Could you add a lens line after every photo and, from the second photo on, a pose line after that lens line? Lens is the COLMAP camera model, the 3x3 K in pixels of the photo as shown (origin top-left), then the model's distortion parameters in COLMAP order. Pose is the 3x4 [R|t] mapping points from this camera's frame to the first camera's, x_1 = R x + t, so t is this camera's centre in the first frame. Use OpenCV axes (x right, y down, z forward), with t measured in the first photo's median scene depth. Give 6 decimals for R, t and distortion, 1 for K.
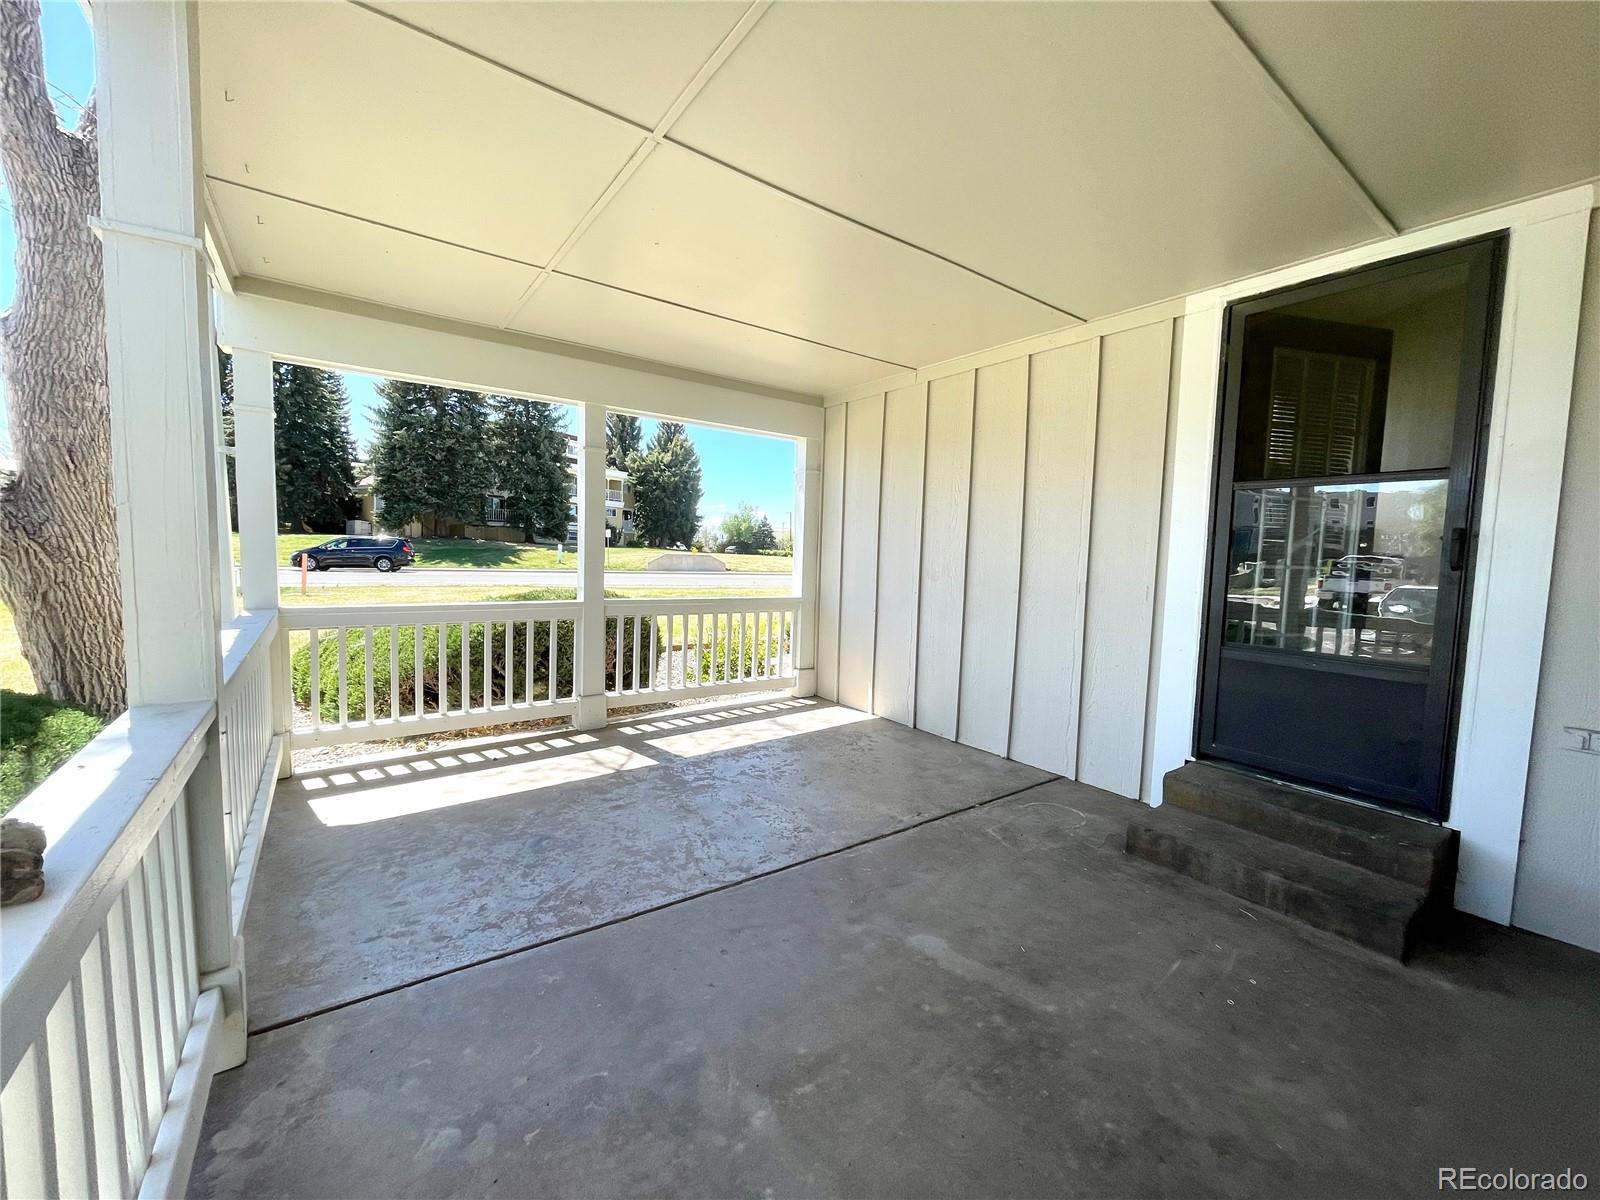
lens RADIAL K [[643.5, 0, 800.4], [0, 643.5, 601.8], [0, 0, 1]] dist [-0.002621, -0.000196]
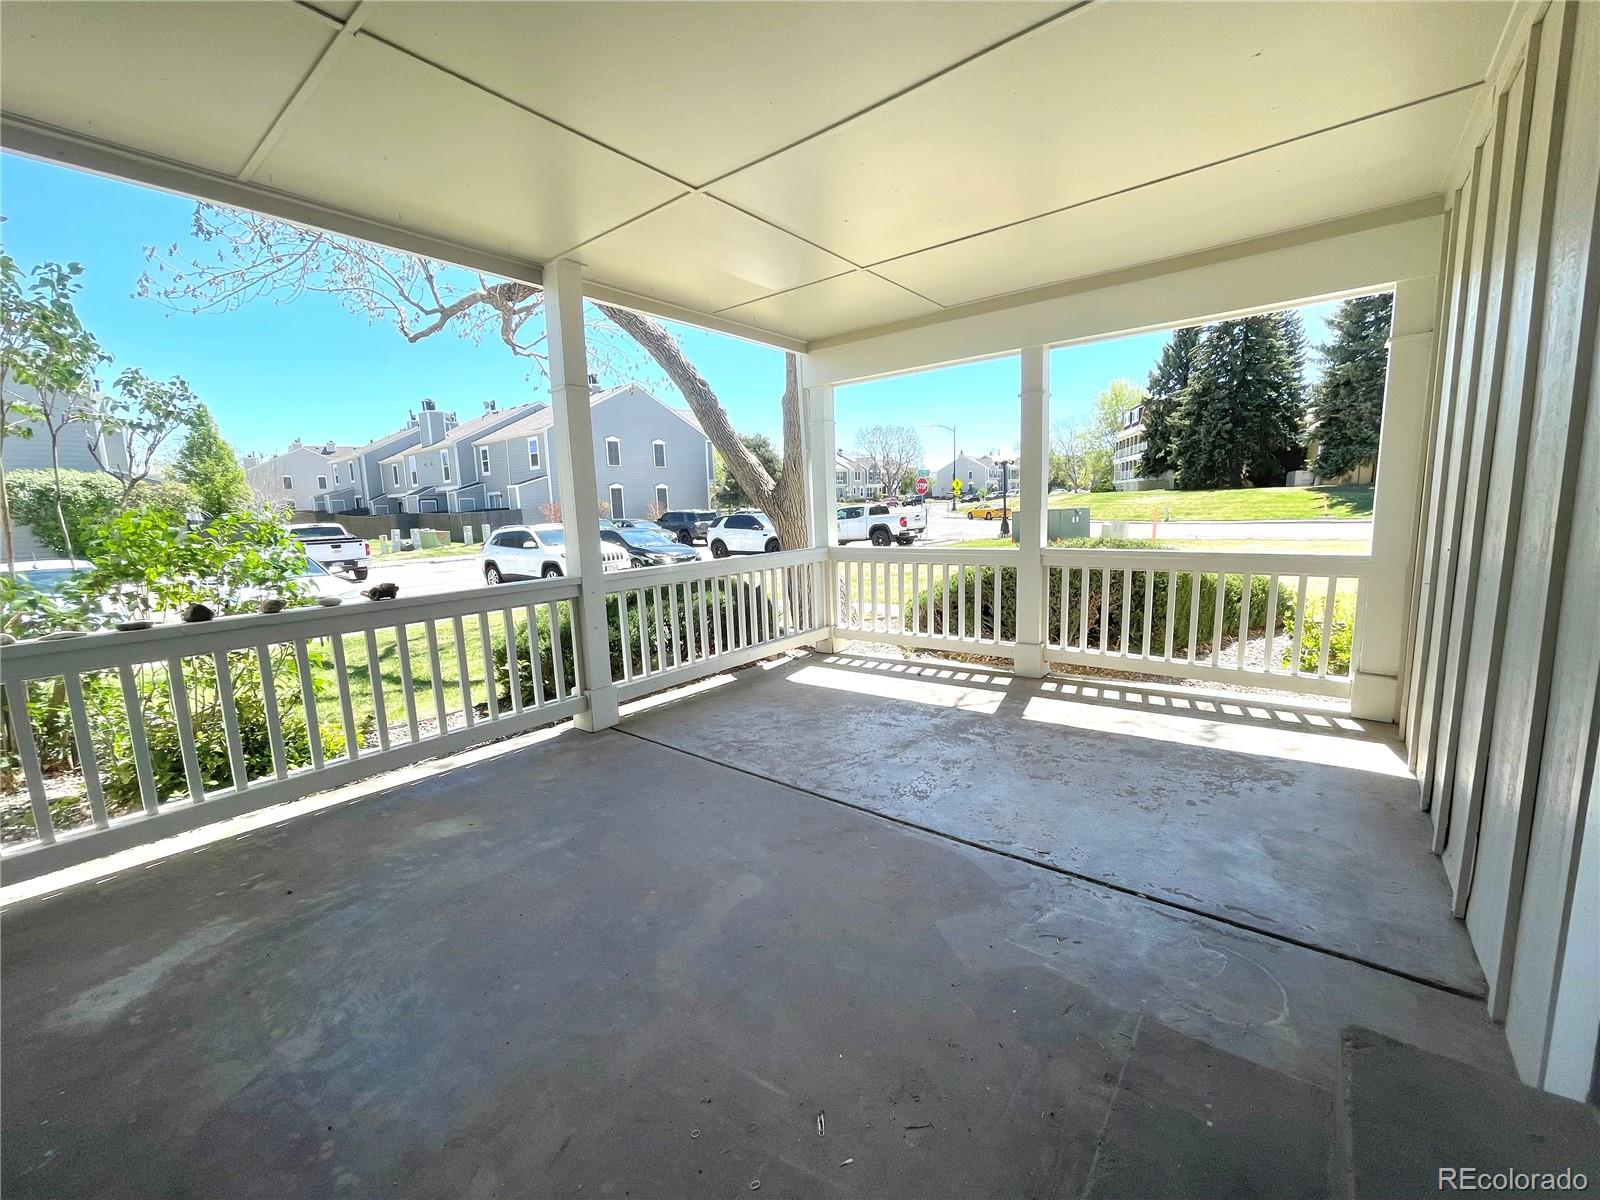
lens RADIAL K [[643.5, 0, 801.4], [0, 643.5, 601.5], [0, 0, 1]] dist [-0.002621, -0.000196]
pose [[0.272109, 0.105111, -0.956508, 0.562593], [-0.036325, 0.994430, 0.098945, -0.007883], [0.961581, 0.007821, 0.274412, 0.394312]]
